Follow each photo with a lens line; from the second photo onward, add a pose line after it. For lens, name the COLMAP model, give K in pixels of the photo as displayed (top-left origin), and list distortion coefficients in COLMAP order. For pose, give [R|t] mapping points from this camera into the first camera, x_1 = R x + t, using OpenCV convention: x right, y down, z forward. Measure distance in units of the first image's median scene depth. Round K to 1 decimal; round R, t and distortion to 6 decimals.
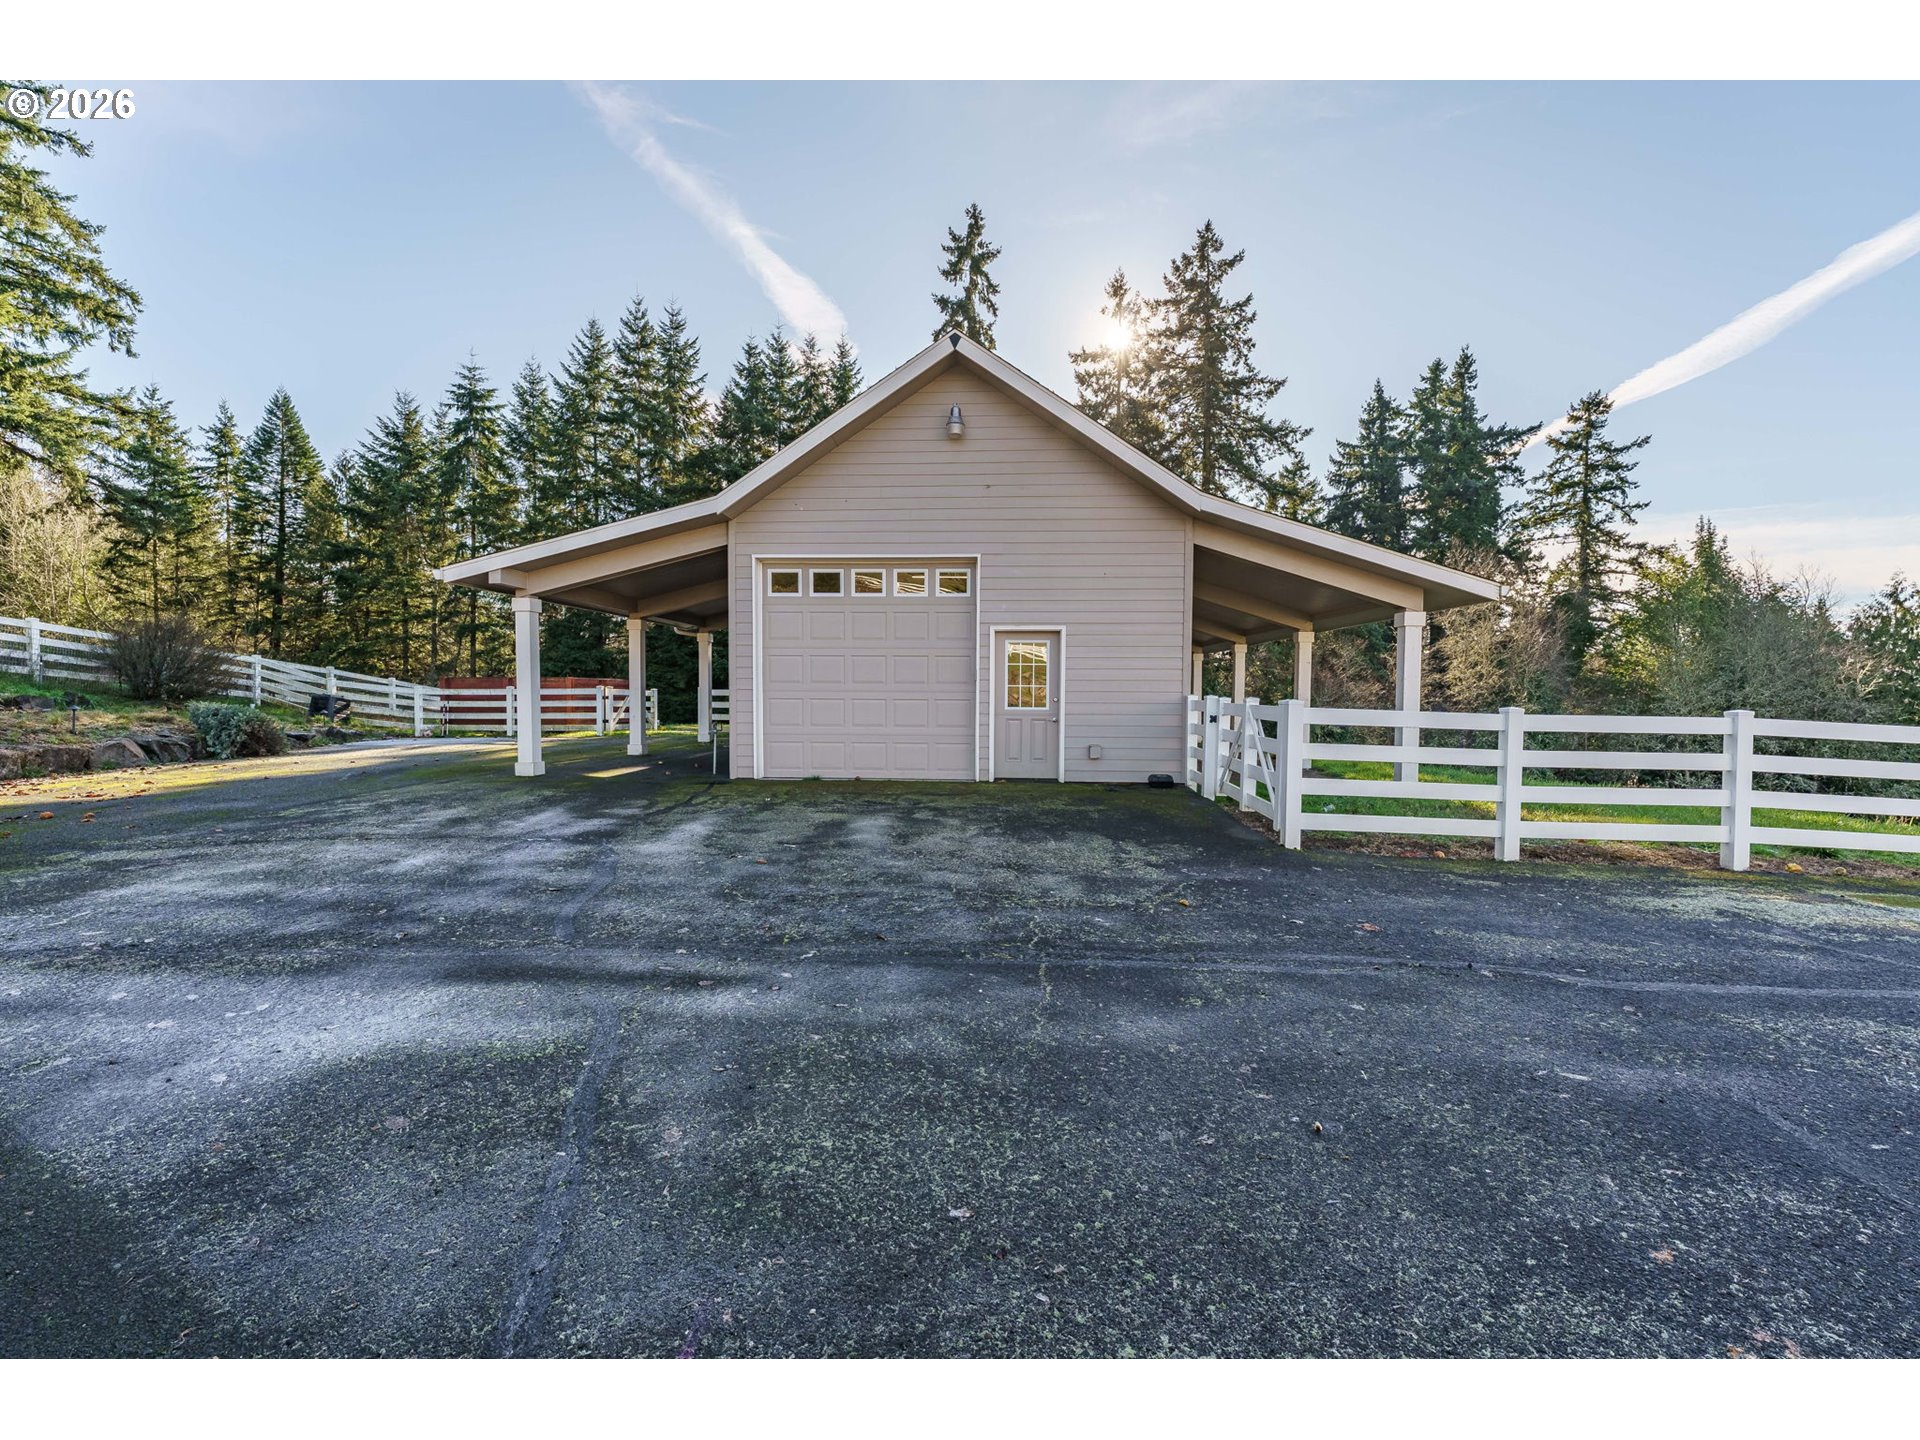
lens RADIAL K [[772.4, 0, 960.0], [0, 772.4, 720.0], [0, 0, 1]] dist [-0.000240, 0.000264]
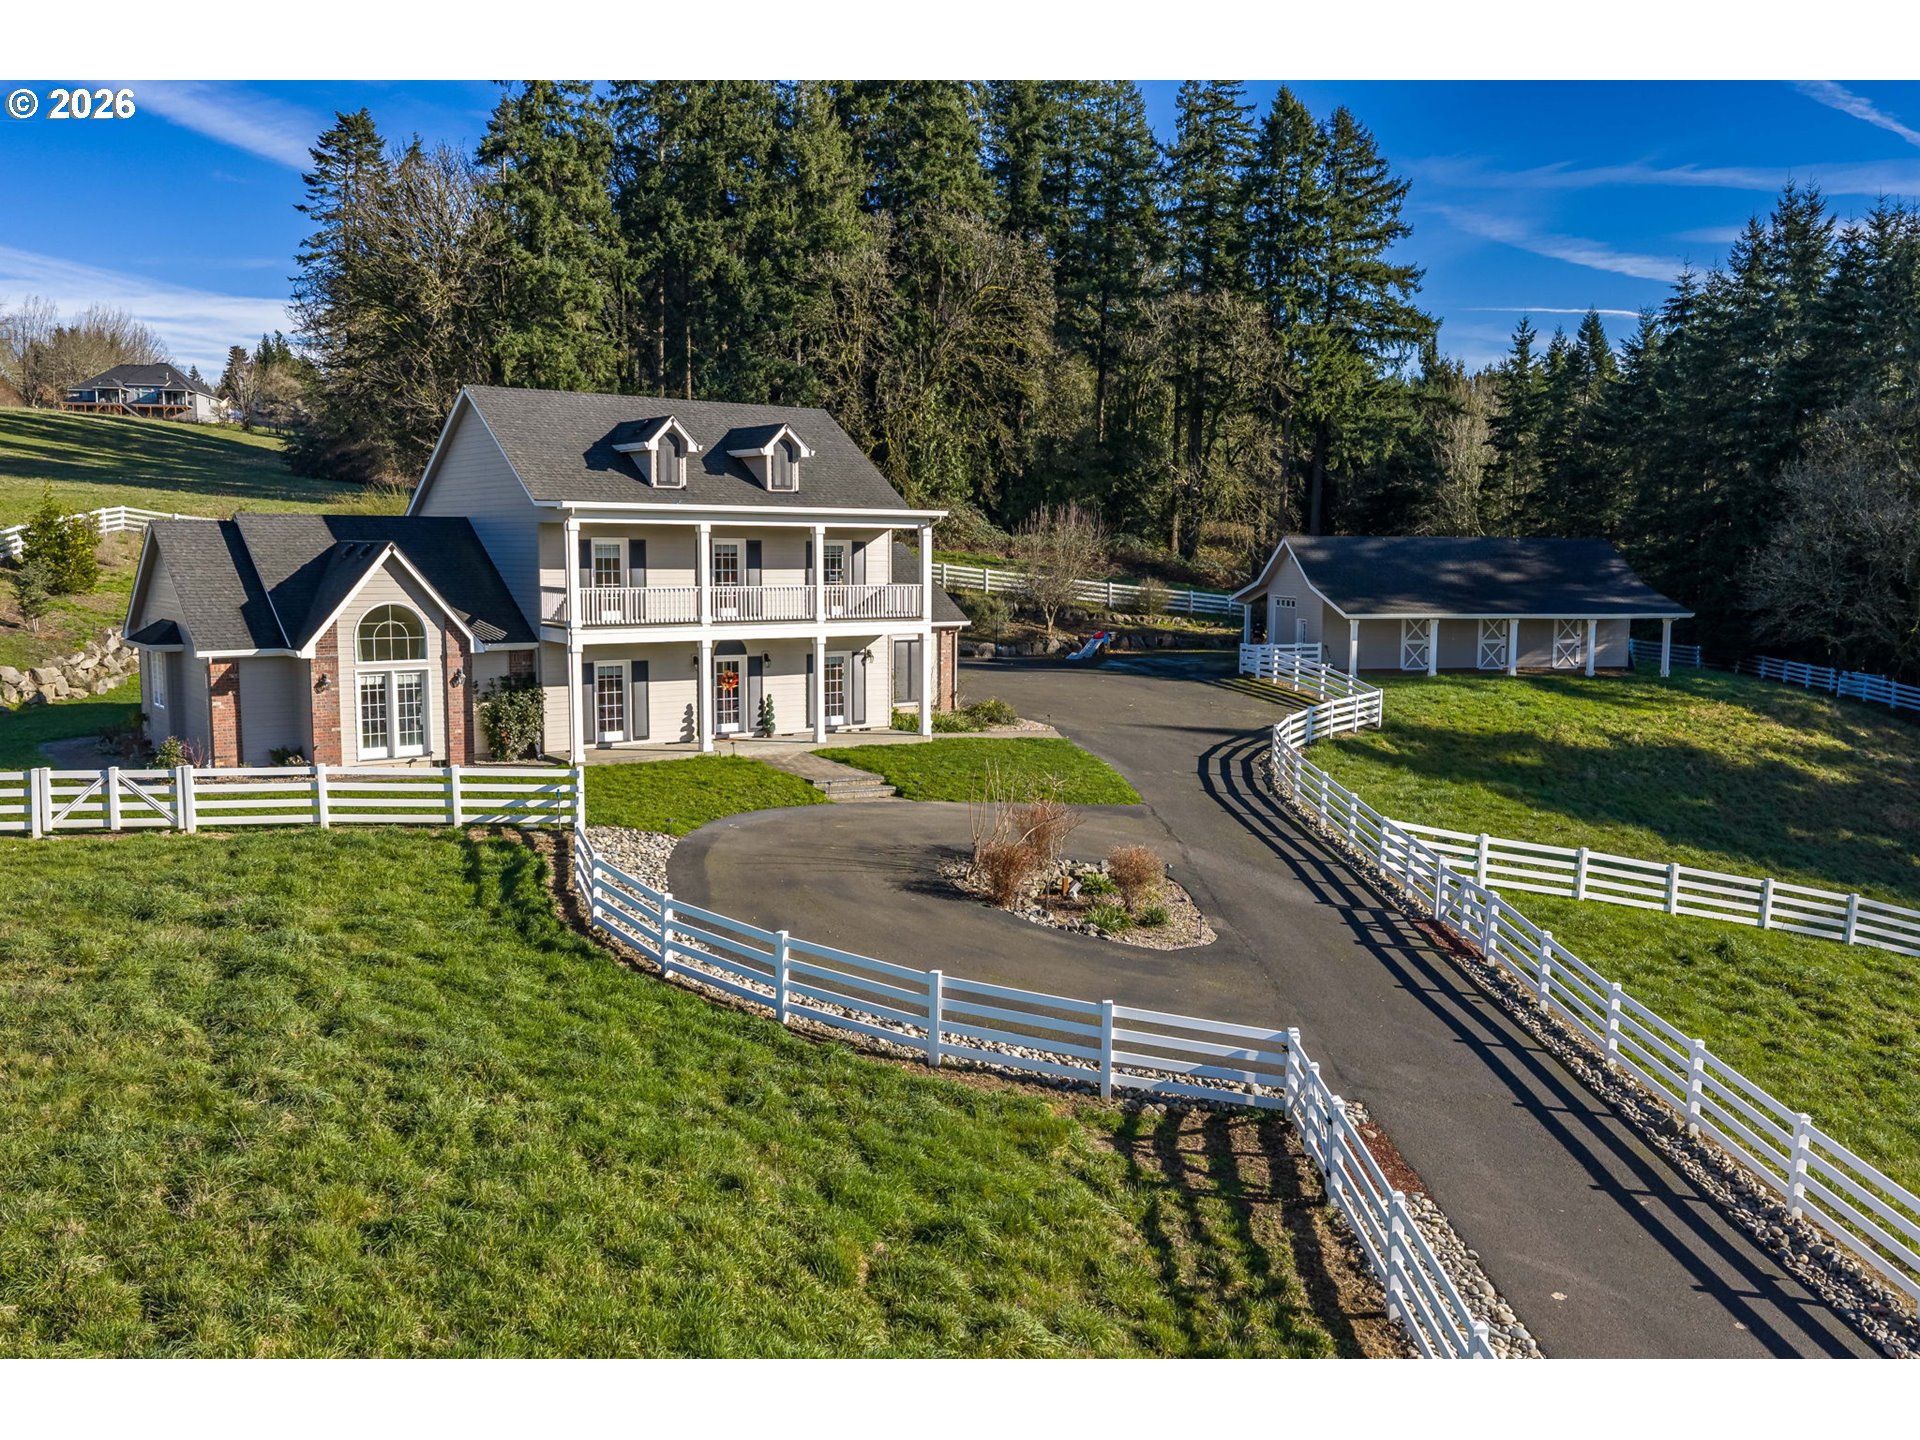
lens RADIAL K [[1600.3, 0, 960.0], [0, 1600.3, 720.0], [0, 0, 1]] dist [-0.001160, 0.000034]
pose [[0.246753, 0.099579, -0.963949, 1.152053], [-0.041101, 0.994887, 0.092254, -0.047382], [0.968206, 0.016855, 0.249584, -0.385619]]
